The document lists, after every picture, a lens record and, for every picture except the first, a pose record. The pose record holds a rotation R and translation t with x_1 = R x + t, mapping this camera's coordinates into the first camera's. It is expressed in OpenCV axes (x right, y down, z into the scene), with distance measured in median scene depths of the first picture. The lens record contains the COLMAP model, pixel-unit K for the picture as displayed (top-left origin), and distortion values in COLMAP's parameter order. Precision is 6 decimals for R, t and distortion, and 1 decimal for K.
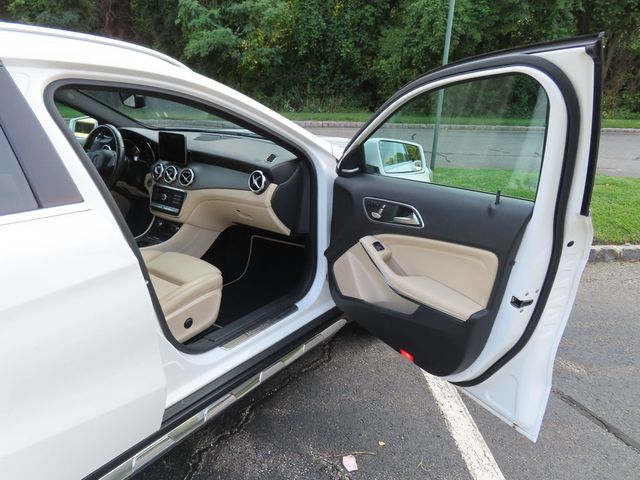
lens RADIAL K [[460.0, 0, 320.0], [0, 460.0, 240.0], [0, 0, 1]] dist [-0.003049, 0.004096]
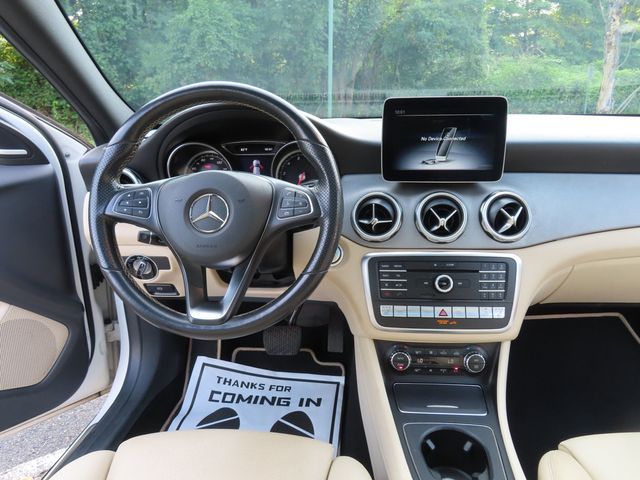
lens RADIAL K [[459.5, 0, 318.2], [0, 459.5, 239.3], [0, 0, 1]] dist [-0.007610, 0.006475]
pose [[0.846294, -0.177058, 0.502432, -0.595746], [0.204499, 0.978867, 0.000497, -0.147834], [-0.491902, 0.102326, 0.864617, 0.753953]]
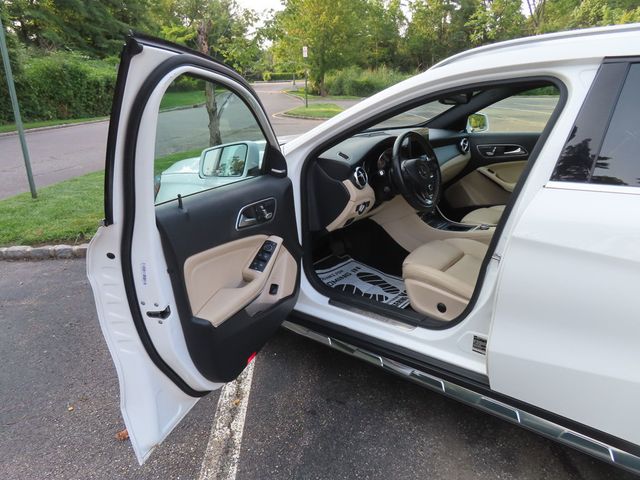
lens RADIAL K [[457.7, 0, 318.0], [0, 457.7, 241.0], [0, 0, 1]] dist [-0.009325, -0.002362]
pose [[0.041634, -0.339028, 0.939855, -1.433836], [0.355744, 0.884054, 0.303141, -0.410565], [-0.933655, 0.321727, 0.157414, 1.133167]]
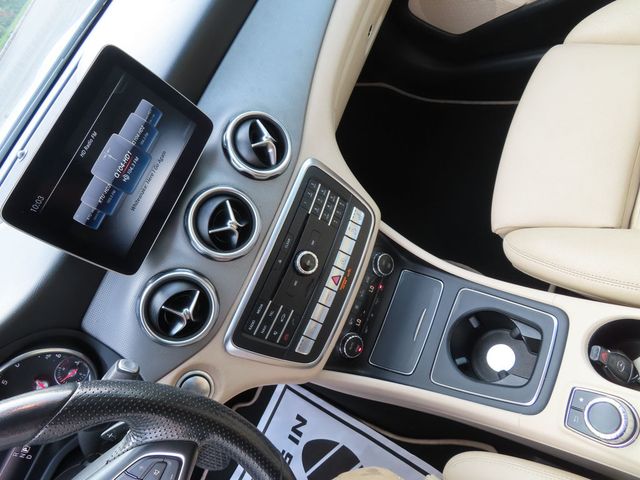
lens RADIAL K [[457.7, 0, 318.0], [0, 457.7, 241.0], [0, 0, 1]] dist [-0.009325, -0.002362]
pose [[-0.114820, -0.795419, 0.595084, -0.491235], [0.829900, 0.252431, 0.497539, -0.223336], [-0.545969, 0.550988, 0.631134, 0.837443]]
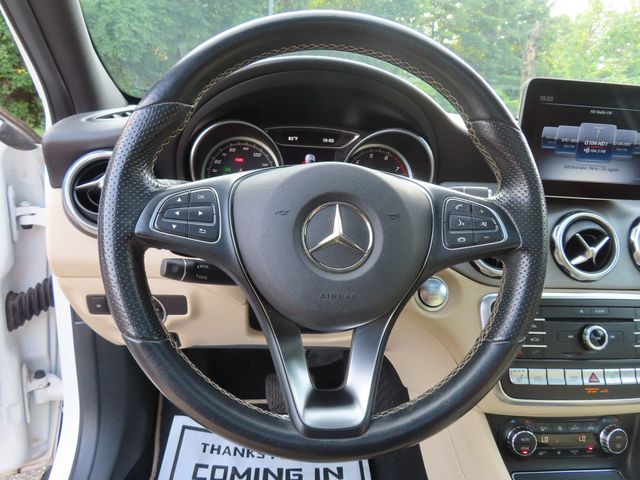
lens RADIAL K [[460.0, 0, 320.0], [0, 460.0, 240.0], [0, 0, 1]] dist [-0.003049, 0.004096]
pose [[0.730800, -0.148031, 0.666347, -0.619026], [0.178763, 0.983636, 0.022464, -0.181659], [-0.658768, 0.102701, 0.745303, 0.918213]]
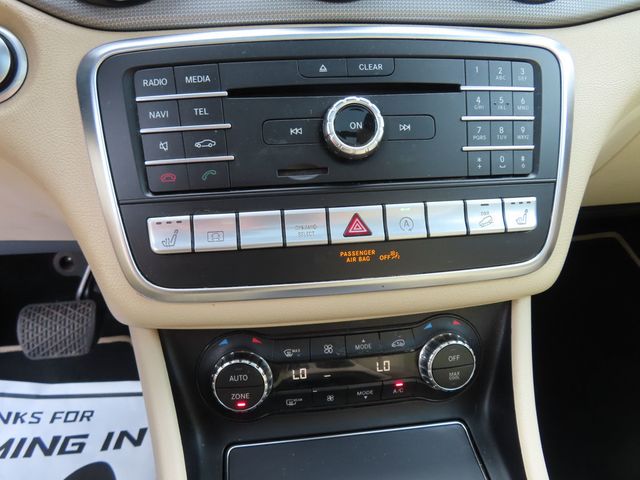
lens RADIAL K [[457.7, 0, 318.0], [0, 457.7, 241.0], [0, 0, 1]] dist [-0.009325, -0.002362]
pose [[0.724104, -0.279201, 0.630650, -0.422531], [0.257825, 0.957682, 0.127953, -0.085465], [-0.639687, 0.069946, 0.765447, 0.941302]]
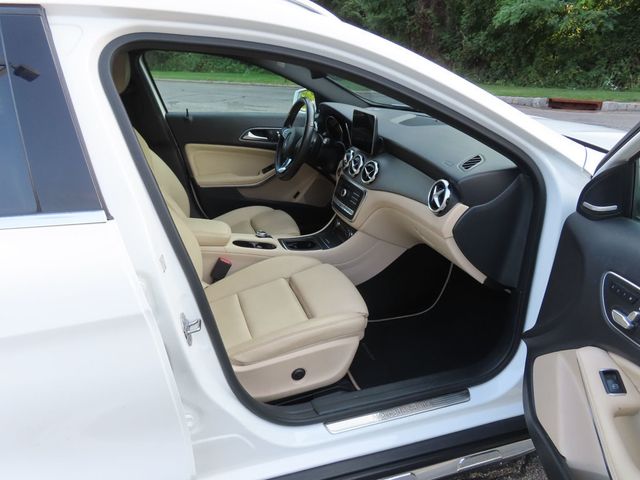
lens RADIAL K [[460.0, 0, 320.0], [0, 460.0, 240.0], [0, 0, 1]] dist [-0.003049, 0.004096]
pose [[0.815320, 0.206233, -0.541037, 0.077551], [-0.178687, 0.978428, 0.103684, -0.089664], [0.550748, 0.012140, 0.834583, 0.316461]]
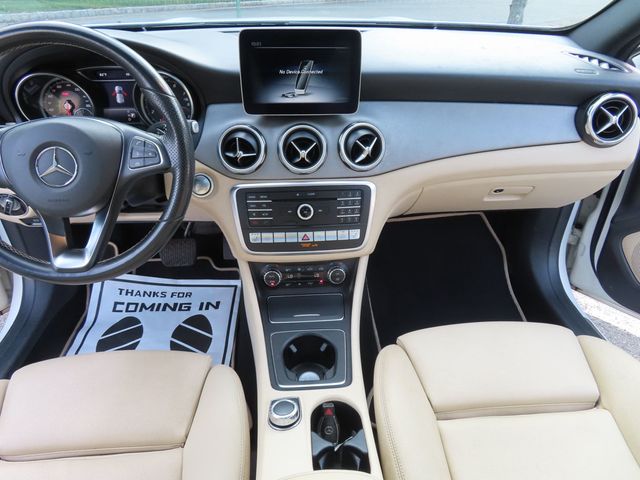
lens RADIAL K [[458.4, 0, 320.0], [0, 458.4, 240.0], [0, 0, 1]] dist [-0.007439, 0.000455]
pose [[0.753098, -0.352560, 0.555469, -0.557010], [0.219940, 0.930633, 0.292488, -0.182714], [-0.620057, -0.098103, 0.778399, 0.704005]]
